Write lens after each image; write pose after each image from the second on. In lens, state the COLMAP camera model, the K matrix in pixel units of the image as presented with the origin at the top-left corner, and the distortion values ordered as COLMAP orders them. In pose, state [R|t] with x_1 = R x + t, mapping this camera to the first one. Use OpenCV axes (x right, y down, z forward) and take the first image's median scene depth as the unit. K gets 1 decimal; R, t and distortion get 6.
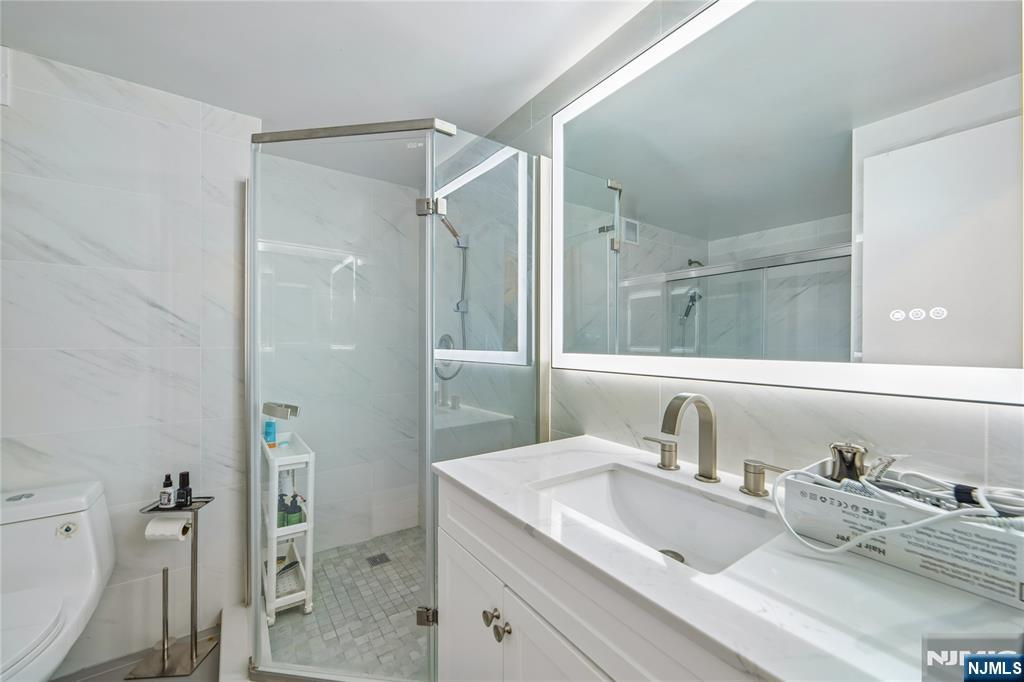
lens RADIAL K [[395.9, 0, 512.4], [0, 395.9, 349.6], [0, 0, 1]] dist [-0.000542, 0.000146]
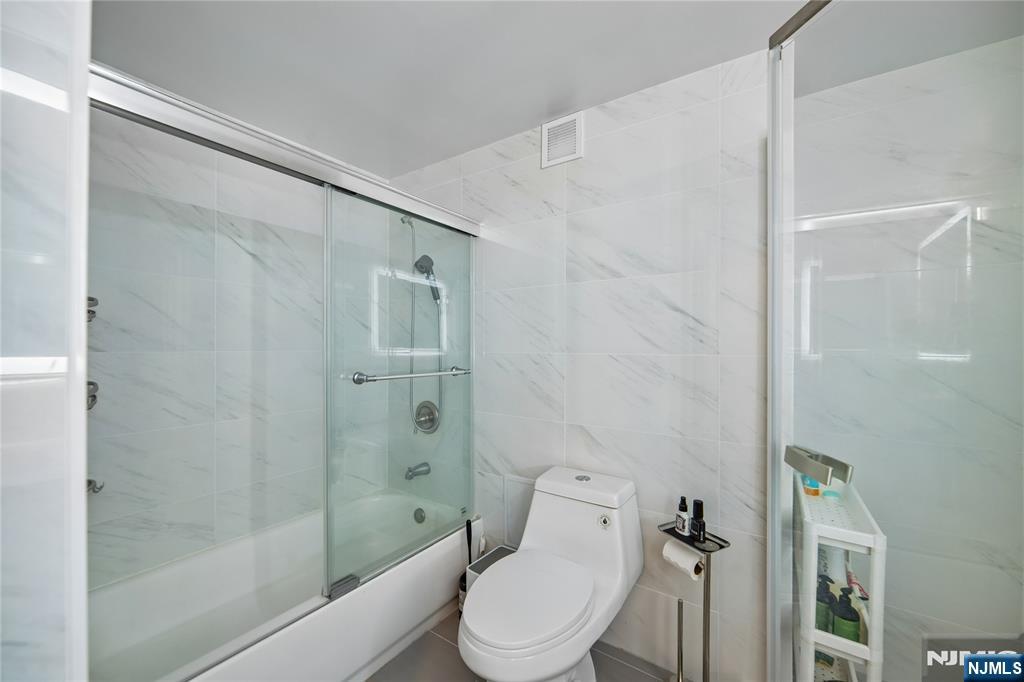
lens RADIAL K [[396.1, 0, 508.6], [0, 396.1, 344.3], [0, 0, 1]] dist [-0.018279, 0.007292]
pose [[0.333676, -0.009306, -0.942642, -0.160785], [-0.019140, 0.999678, -0.016645, -0.005864], [0.942494, 0.023597, 0.333390, 0.321724]]
